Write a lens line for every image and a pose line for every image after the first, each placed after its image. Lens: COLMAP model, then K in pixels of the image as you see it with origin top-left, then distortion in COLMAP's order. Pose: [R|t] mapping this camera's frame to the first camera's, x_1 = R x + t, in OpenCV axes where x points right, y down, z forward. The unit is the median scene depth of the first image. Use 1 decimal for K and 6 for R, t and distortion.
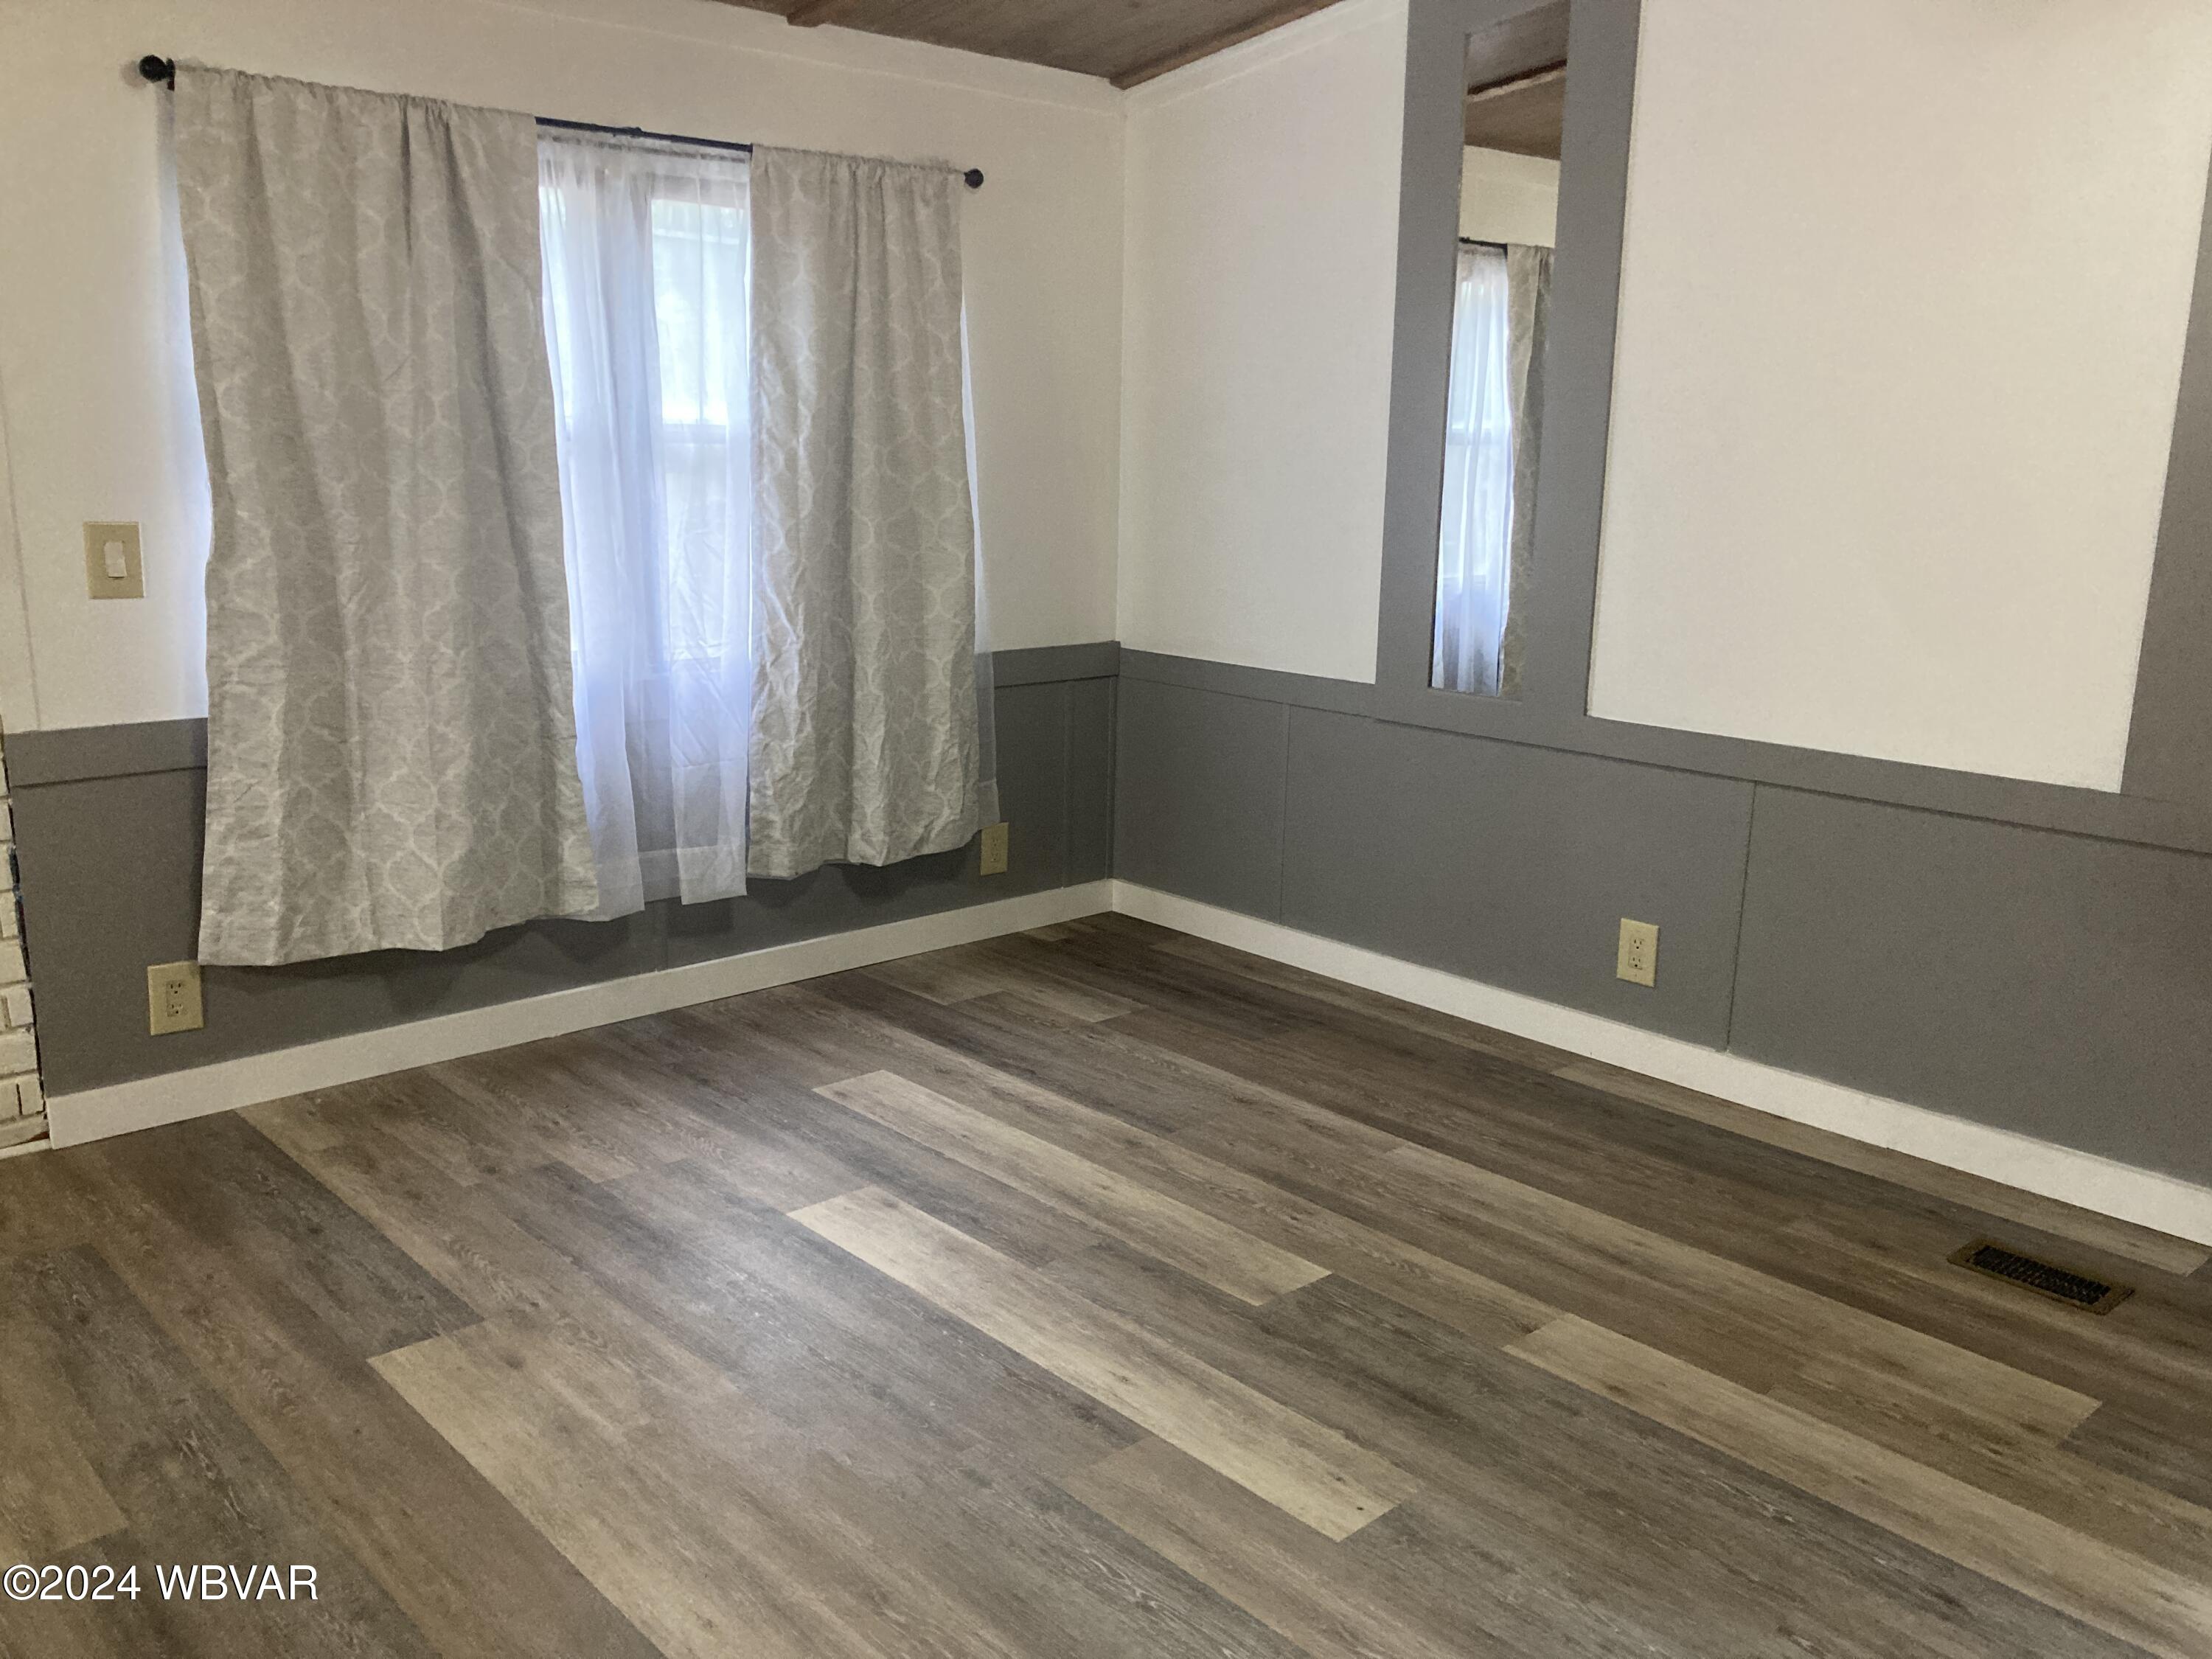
lens RADIAL K [[1817.5, 0, 1110.4], [0, 1817.5, 839.8], [0, 0, 1]] dist [0.048355, -0.063889]
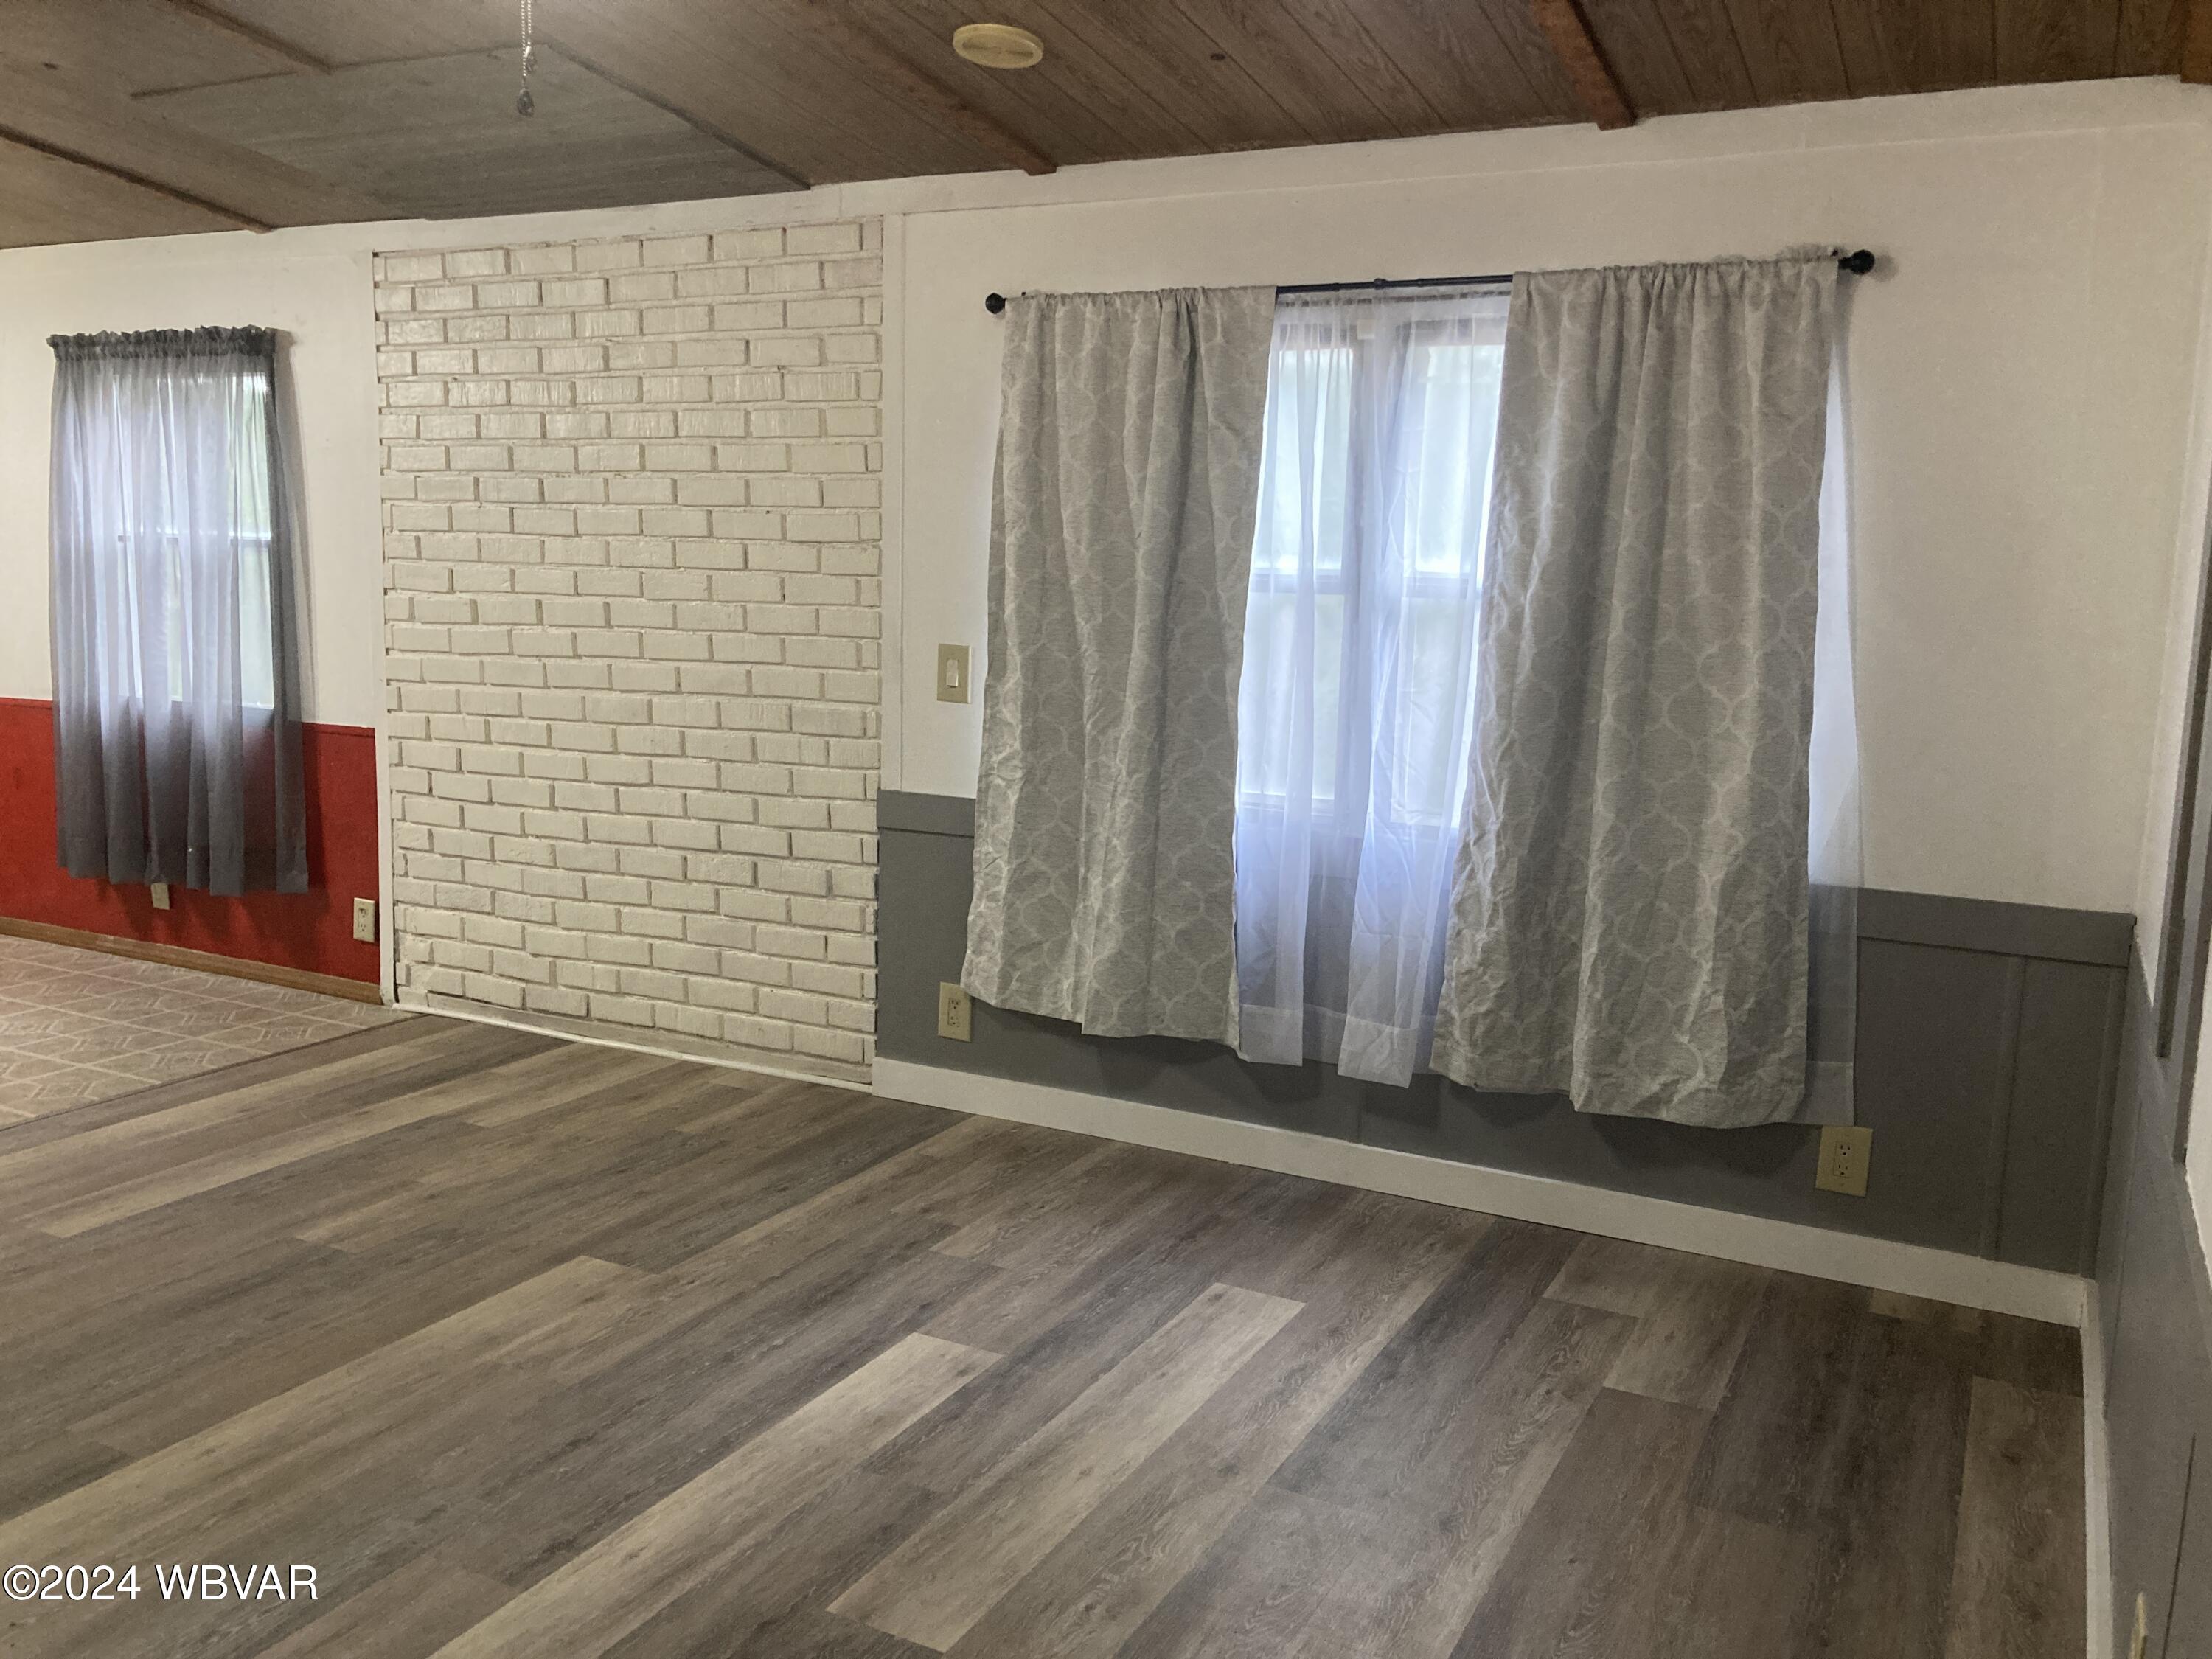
lens RADIAL K [[1817.5, 0, 1030.3], [0, 1817.5, 812.9], [0, 0, 1]] dist [0.048355, -0.063889]
pose [[0.326708, 0.131328, -0.935956, 0.633398], [-0.223959, 0.972851, 0.058329, -0.126331], [0.918207, 0.190560, 0.347251, 0.543075]]
